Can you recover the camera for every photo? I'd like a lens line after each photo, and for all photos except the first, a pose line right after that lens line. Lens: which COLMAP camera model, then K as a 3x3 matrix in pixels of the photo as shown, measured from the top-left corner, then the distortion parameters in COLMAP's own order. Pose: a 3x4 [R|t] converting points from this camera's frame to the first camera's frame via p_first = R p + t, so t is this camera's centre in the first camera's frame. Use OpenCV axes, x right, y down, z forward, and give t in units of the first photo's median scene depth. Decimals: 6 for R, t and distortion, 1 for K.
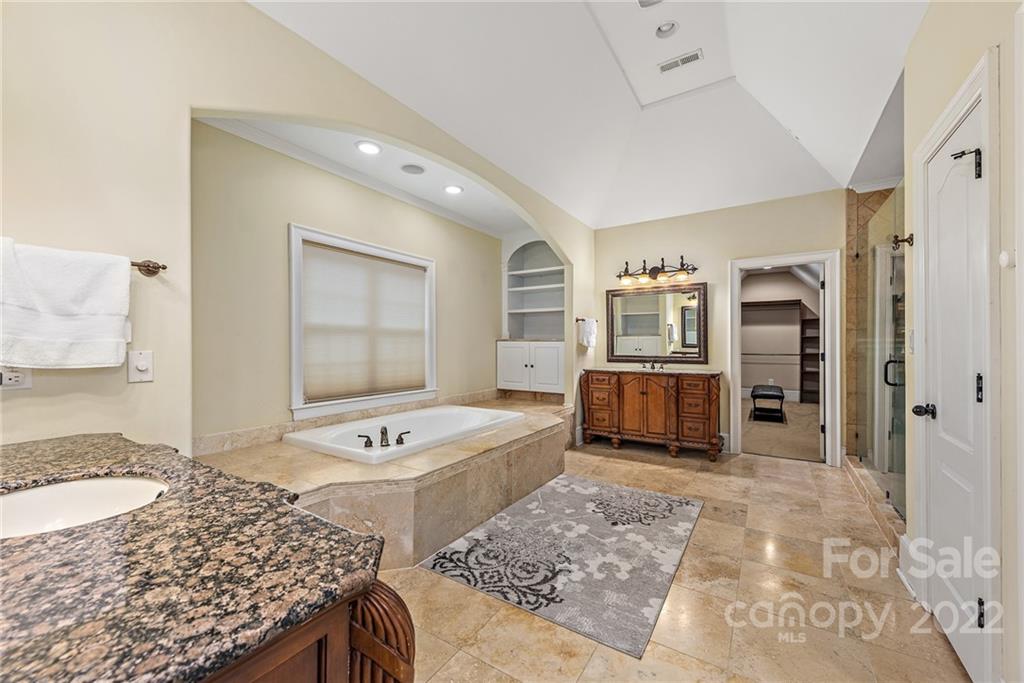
lens RADIAL K [[402.4, 0, 515.7], [0, 402.4, 343.8], [0, 0, 1]] dist [0.006170, -0.000740]
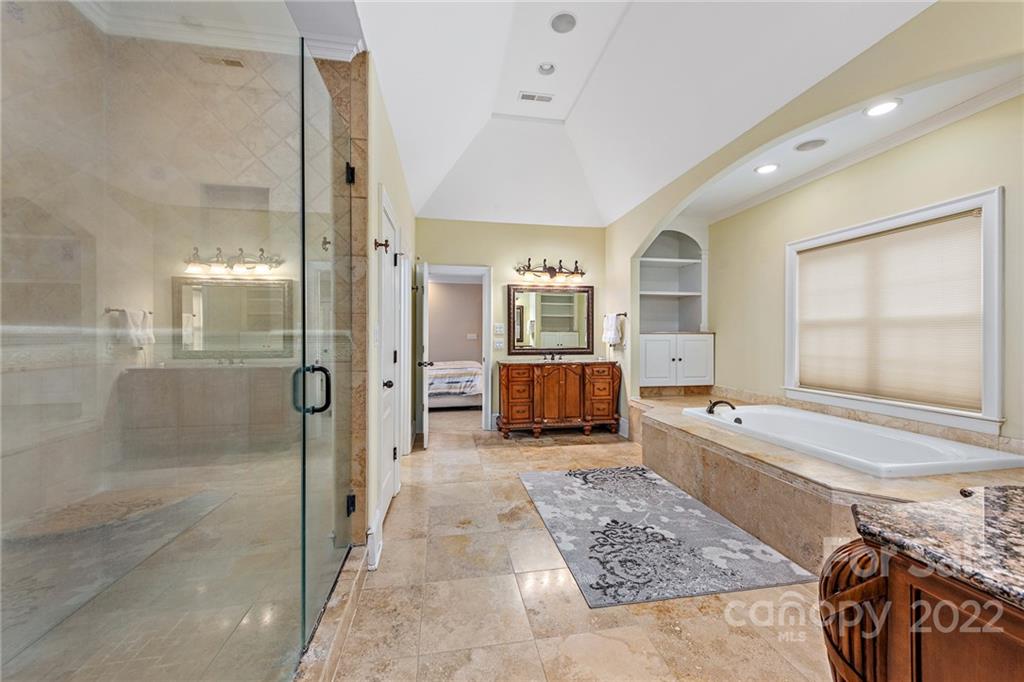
lens RADIAL K [[402.4, 0, 515.2], [0, 402.4, 338.0], [0, 0, 1]] dist [0.006170, -0.000740]
pose [[-0.740576, 0.002486, -0.671968, 1.045588], [0.001319, 0.999997, 0.002246, -0.002409], [0.671971, 0.000777, -0.740577, 1.510430]]
